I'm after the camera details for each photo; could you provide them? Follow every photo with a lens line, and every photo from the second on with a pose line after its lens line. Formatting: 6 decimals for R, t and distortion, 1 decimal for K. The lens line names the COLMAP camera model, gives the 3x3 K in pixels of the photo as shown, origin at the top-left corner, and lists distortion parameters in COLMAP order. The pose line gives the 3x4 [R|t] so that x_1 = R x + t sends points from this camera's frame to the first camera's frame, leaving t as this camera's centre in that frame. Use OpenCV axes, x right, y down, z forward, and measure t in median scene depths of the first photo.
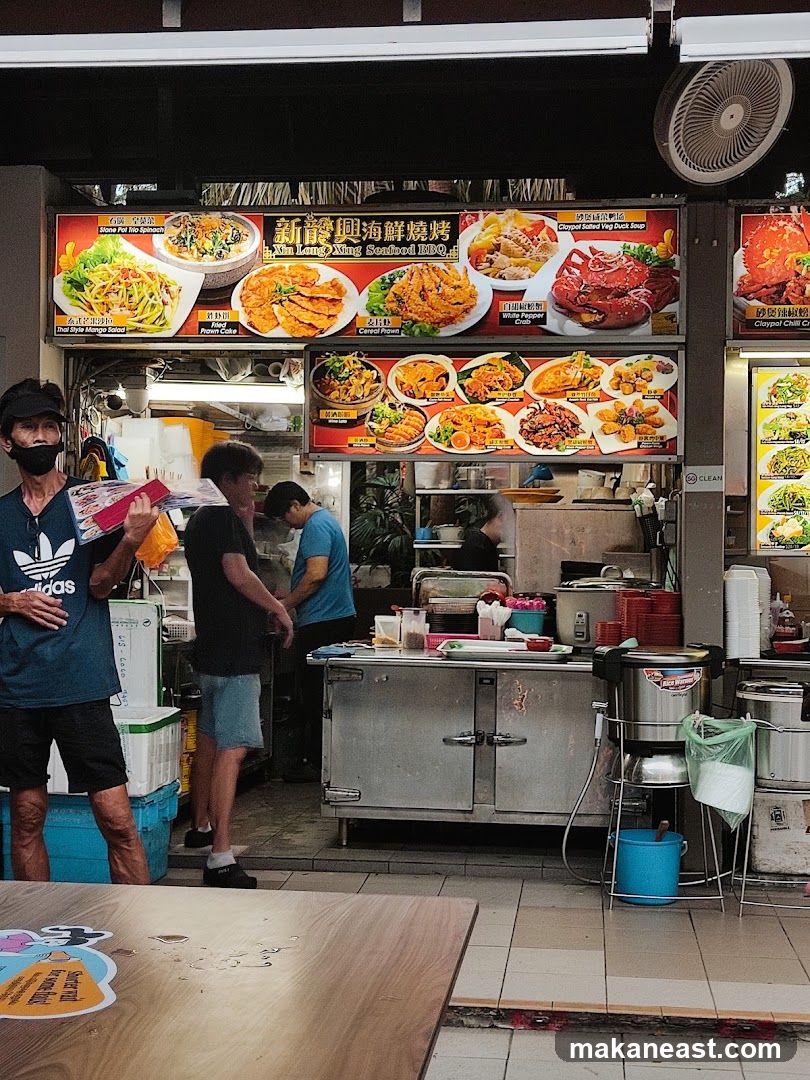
lens RADIAL K [[1646.7, 0, 405.0], [0, 1646.7, 540.0], [0, 0, 1]] dist [0.280347, -1.464626]
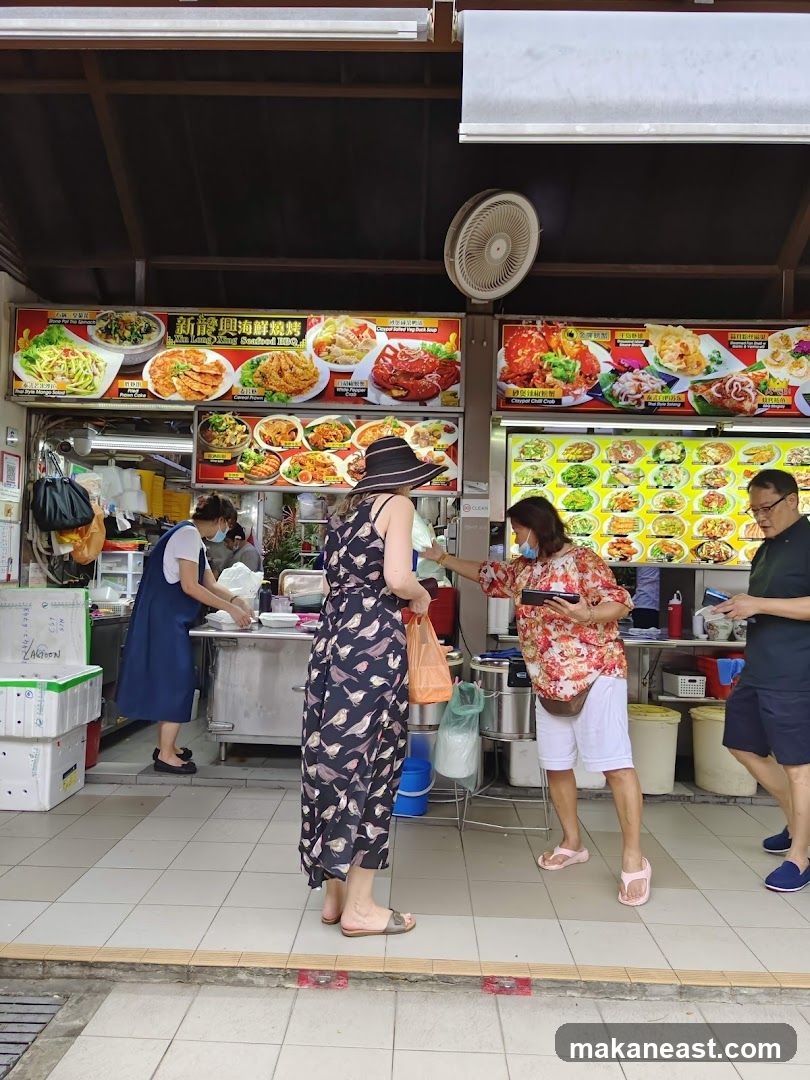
lens RADIAL K [[757.1, 0, 405.0], [0, 757.1, 540.0], [0, 0, 1]] dist [0.003768, 0.003410]
pose [[0.995736, 0.017721, 0.090535, 0.060452], [-0.016273, 0.999728, -0.016712, 0.002472], [-0.090807, 0.015167, 0.995753, 0.352948]]
